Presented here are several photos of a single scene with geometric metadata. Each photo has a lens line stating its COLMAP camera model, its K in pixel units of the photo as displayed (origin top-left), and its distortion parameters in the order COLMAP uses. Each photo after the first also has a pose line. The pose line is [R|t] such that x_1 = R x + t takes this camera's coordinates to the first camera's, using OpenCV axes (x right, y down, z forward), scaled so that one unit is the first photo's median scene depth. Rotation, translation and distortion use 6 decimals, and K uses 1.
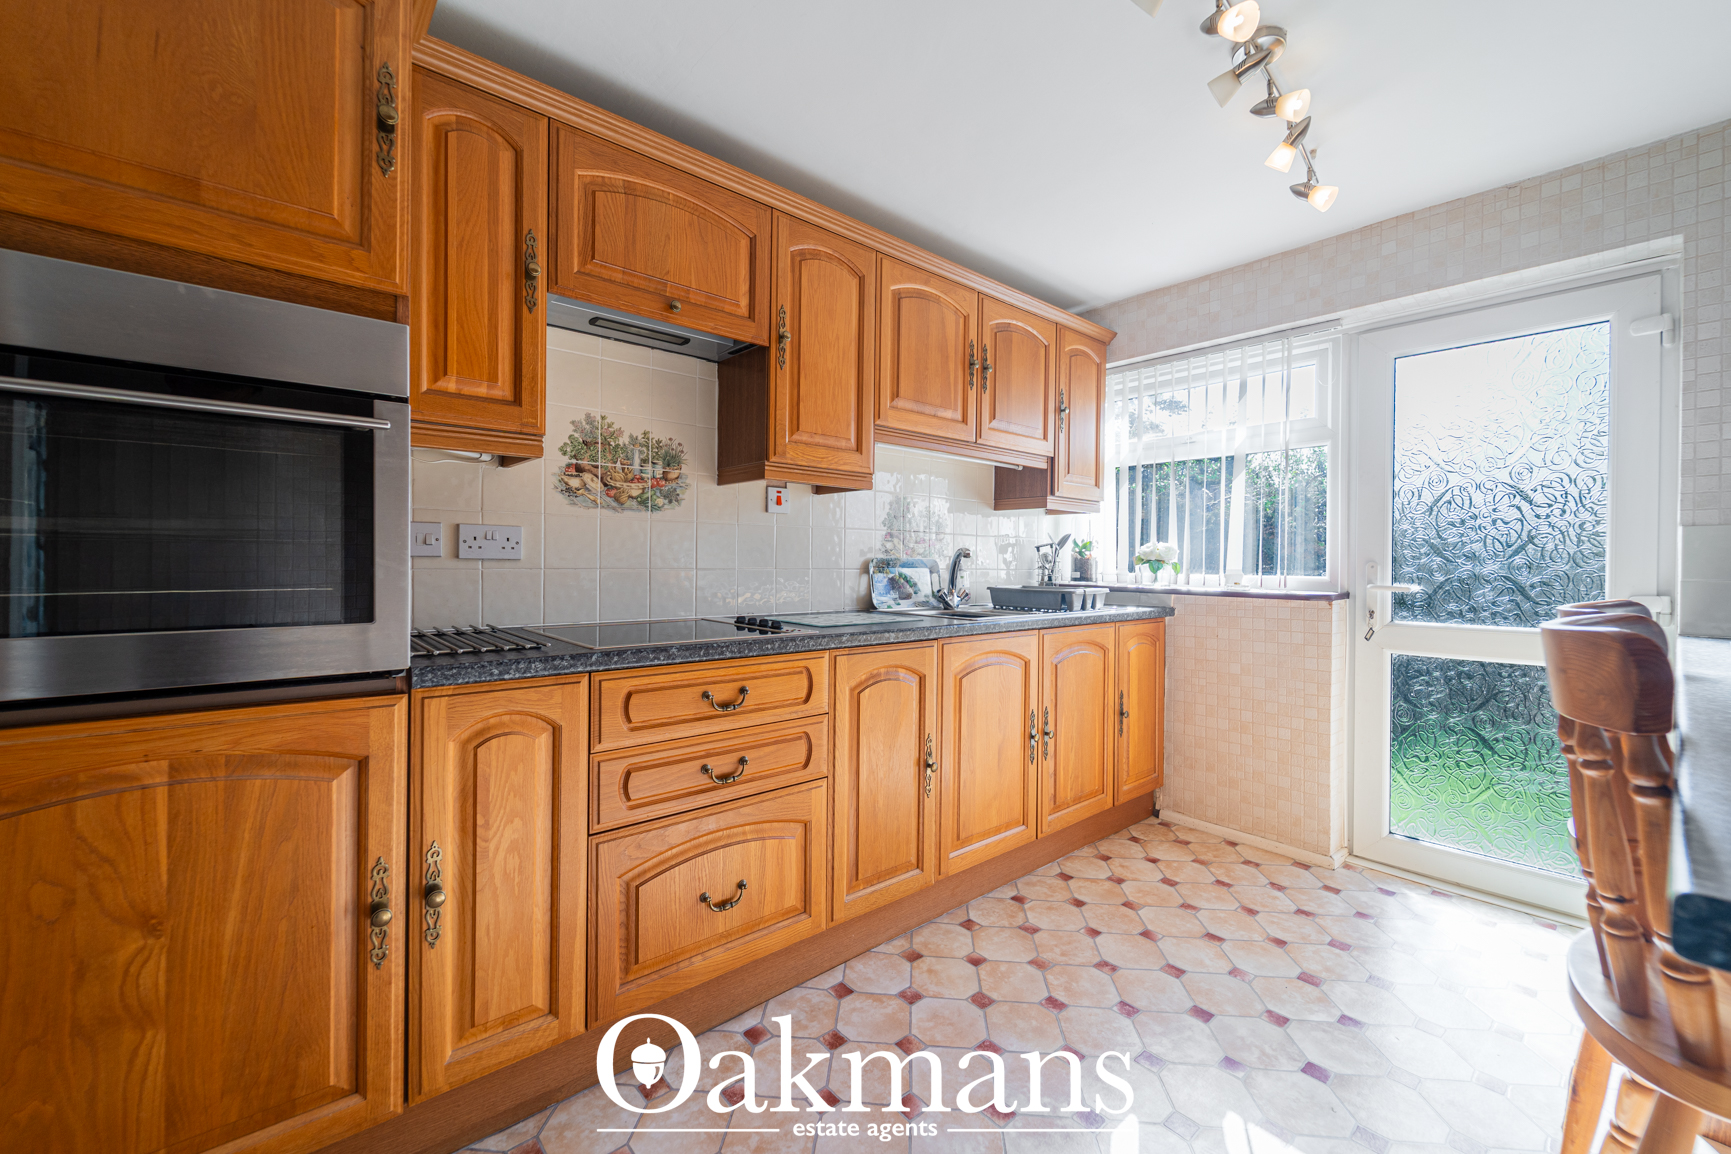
lens RADIAL K [[695.6, 0, 863.4], [0, 695.6, 566.9], [0, 0, 1]] dist [0.004873, -0.003099]
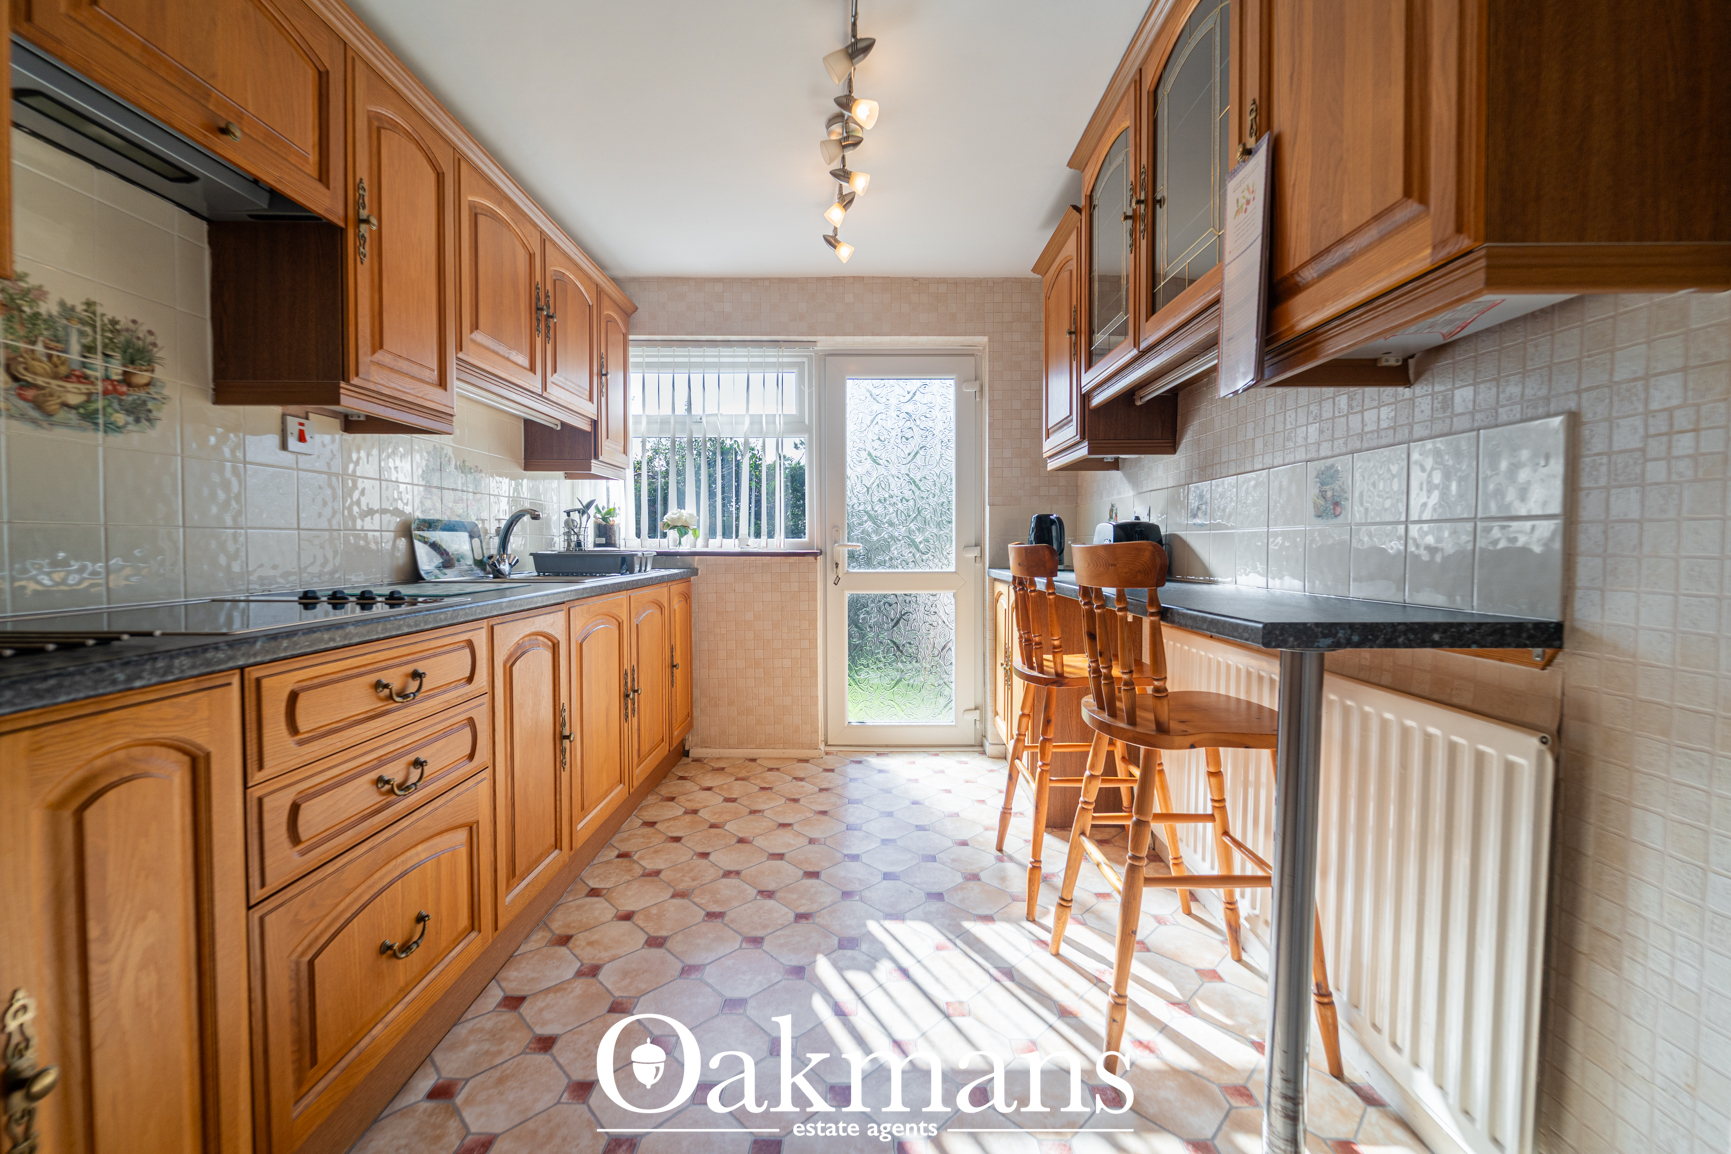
lens RADIAL K [[707.0, 0, 866.9], [0, 707.0, 563.4], [0, 0, 1]] dist [0.000144, -0.000800]
pose [[0.651285, -0.031430, 0.758182, -0.322562], [0.010767, 0.999424, 0.032182, 0.022677], [-0.758757, -0.012797, 0.651248, 0.066097]]
